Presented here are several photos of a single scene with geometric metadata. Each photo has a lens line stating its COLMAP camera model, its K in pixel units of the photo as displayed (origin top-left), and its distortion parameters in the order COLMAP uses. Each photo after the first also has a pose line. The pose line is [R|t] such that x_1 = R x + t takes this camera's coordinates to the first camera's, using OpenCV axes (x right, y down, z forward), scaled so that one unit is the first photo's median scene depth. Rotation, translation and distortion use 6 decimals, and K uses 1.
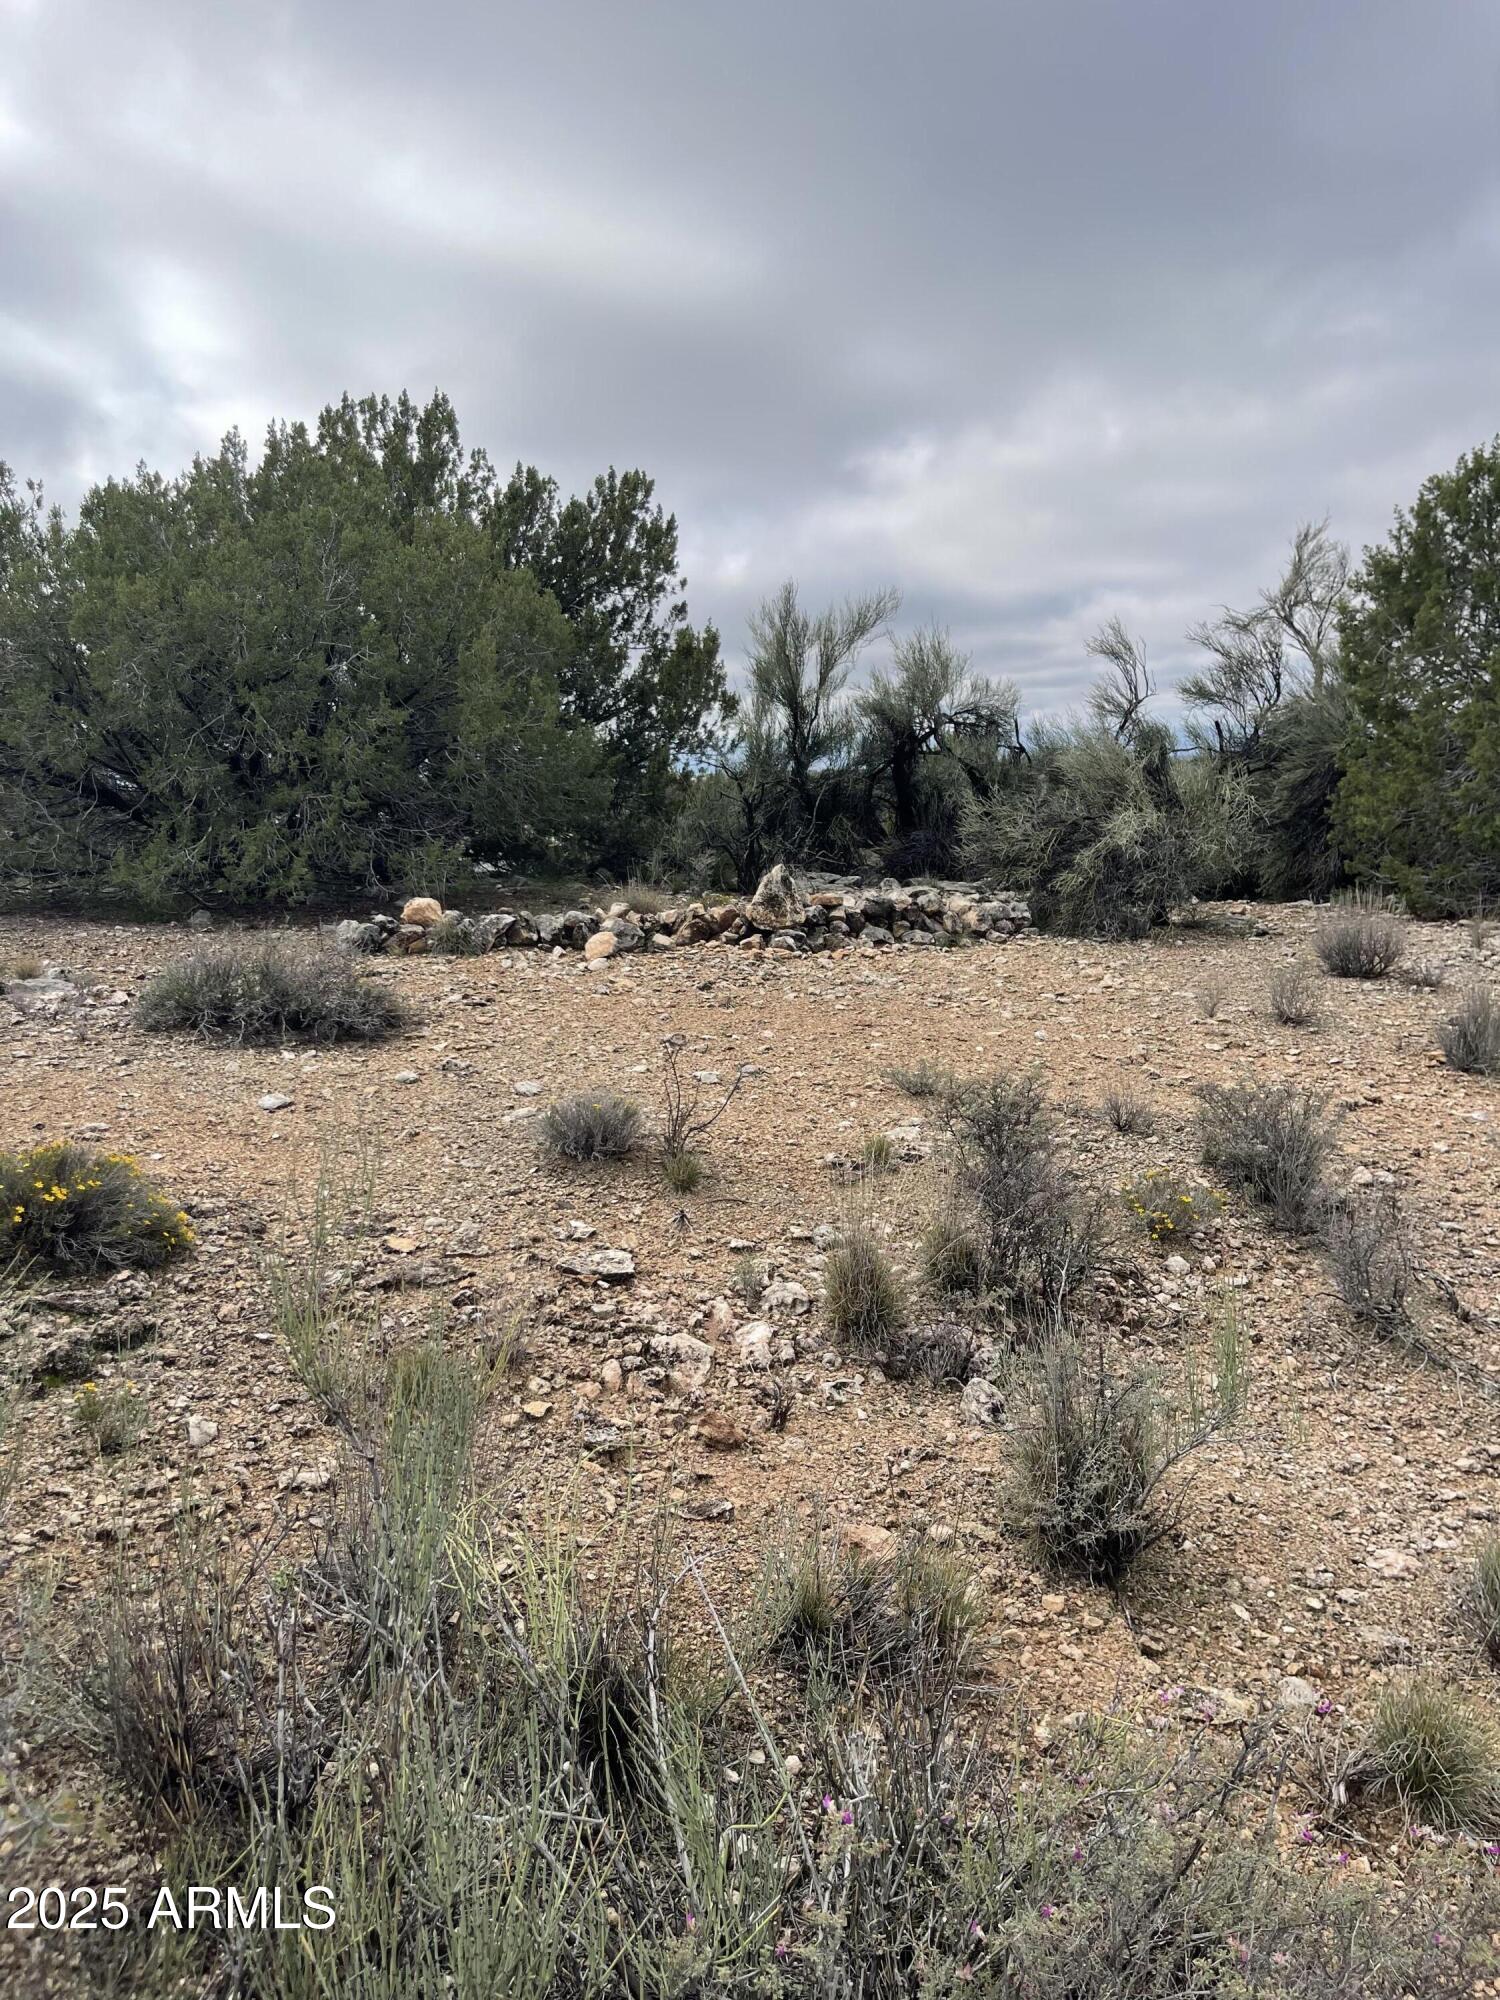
lens RADIAL K [[1415.6, 0, 750.0], [0, 1415.6, 1000.0], [0, 0, 1]] dist [0.044212, -0.003282]
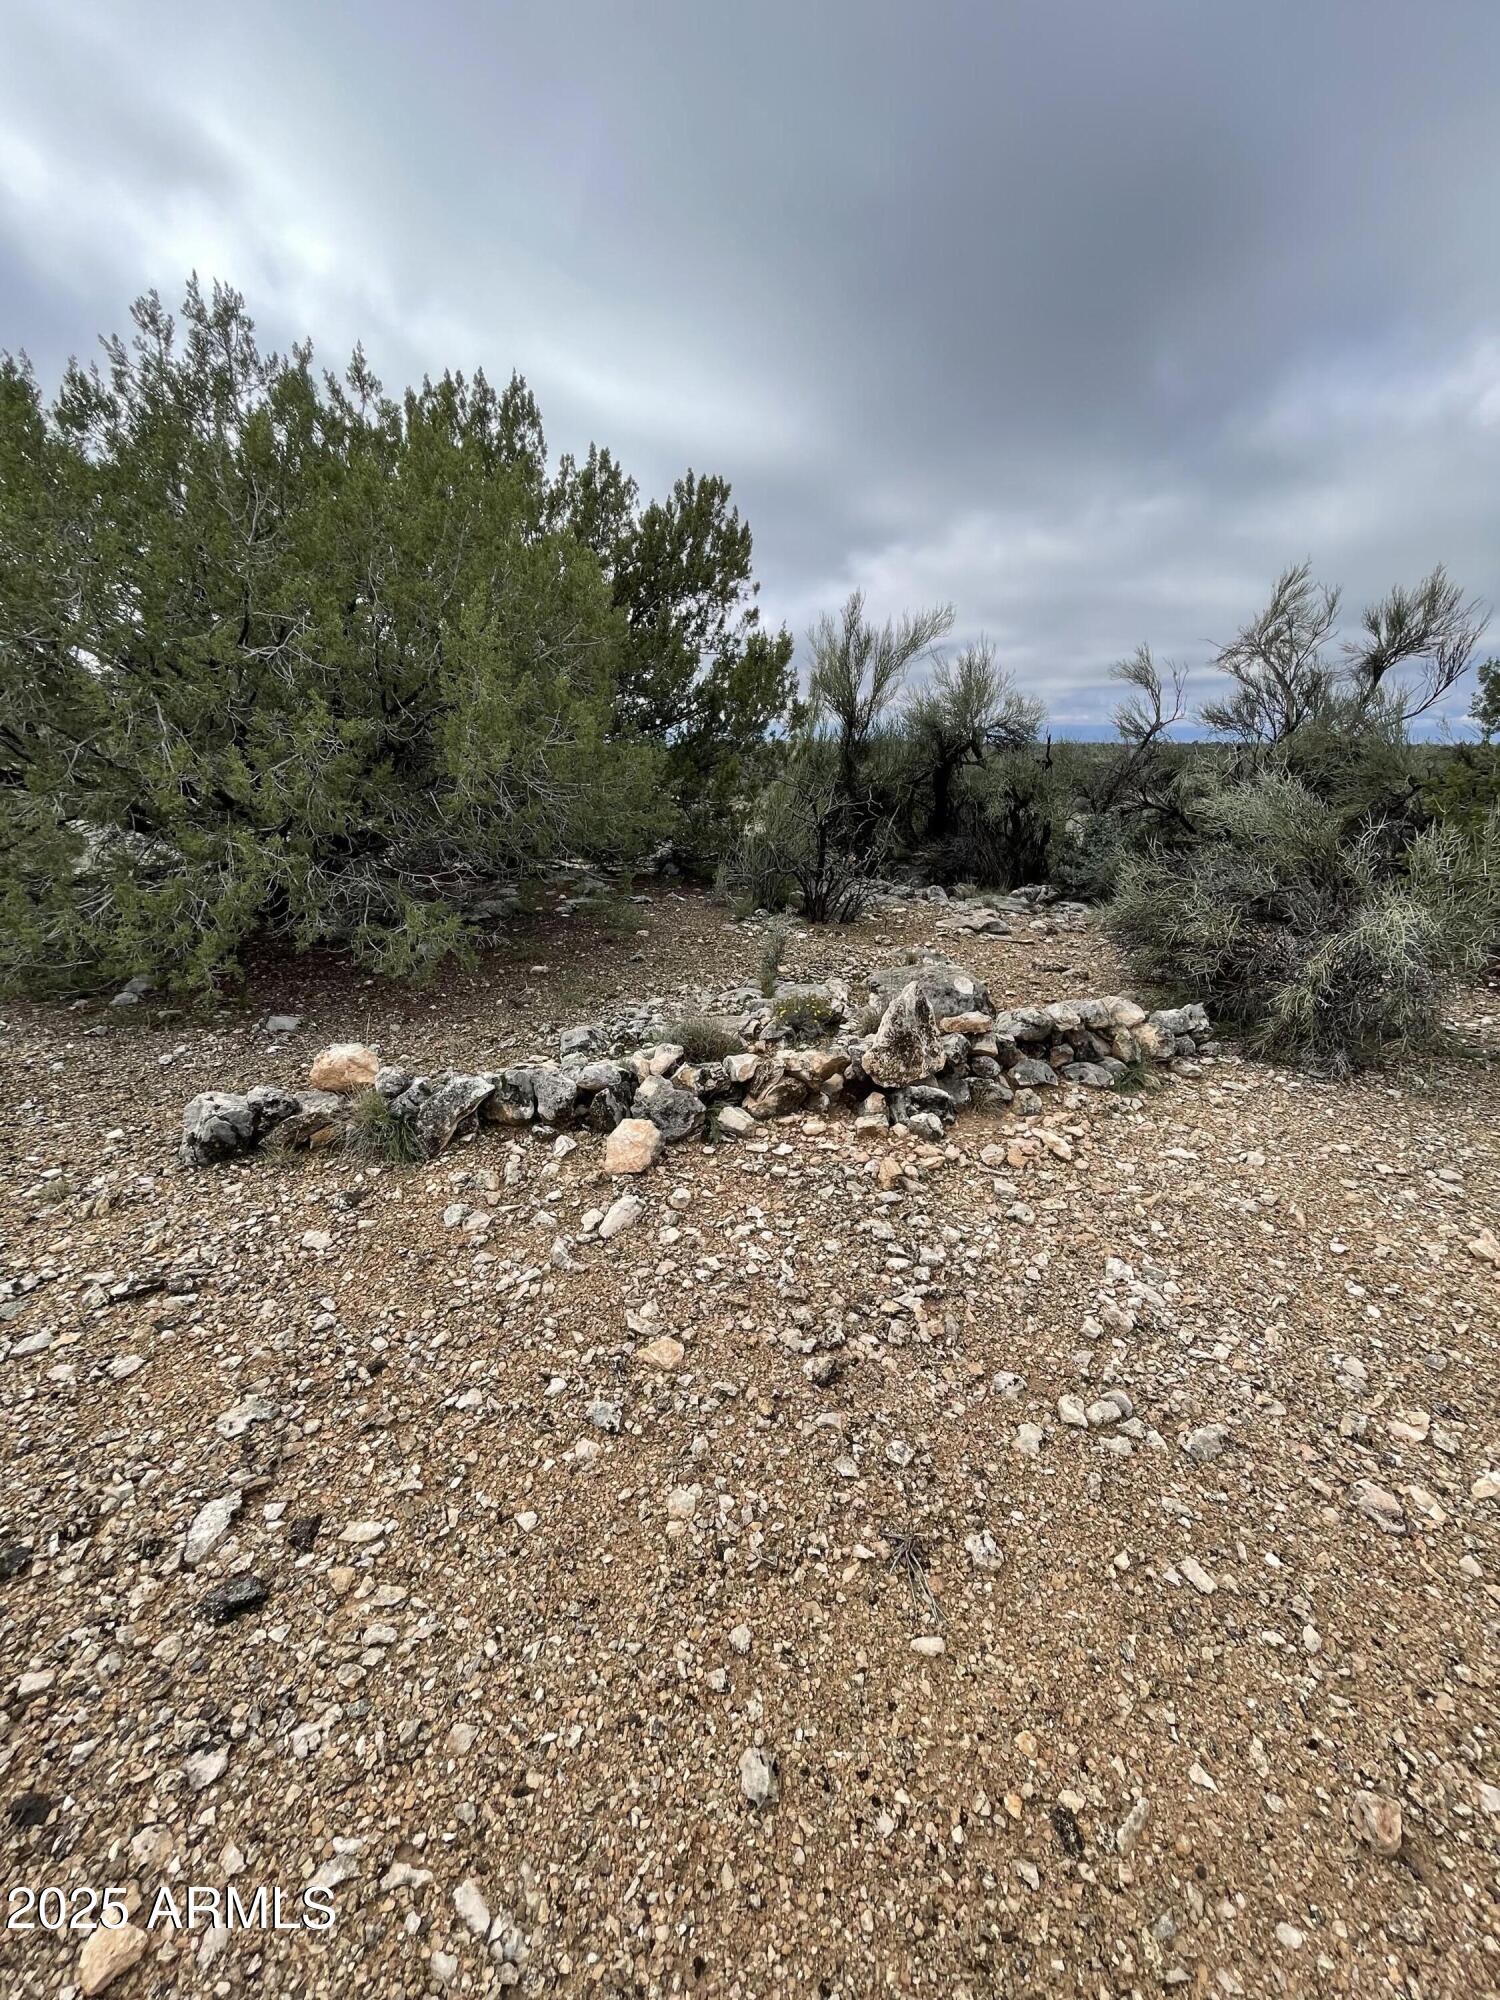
lens RADIAL K [[799.9, 0, 750.0], [0, 799.9, 1000.0], [0, 0, 1]] dist [-0.001288, -0.000057]
pose [[0.998997, 0.042435, -0.014266, -0.030436], [-0.039827, 0.987927, 0.149716, -0.085924], [0.020447, -0.148998, 0.988626, 0.384496]]
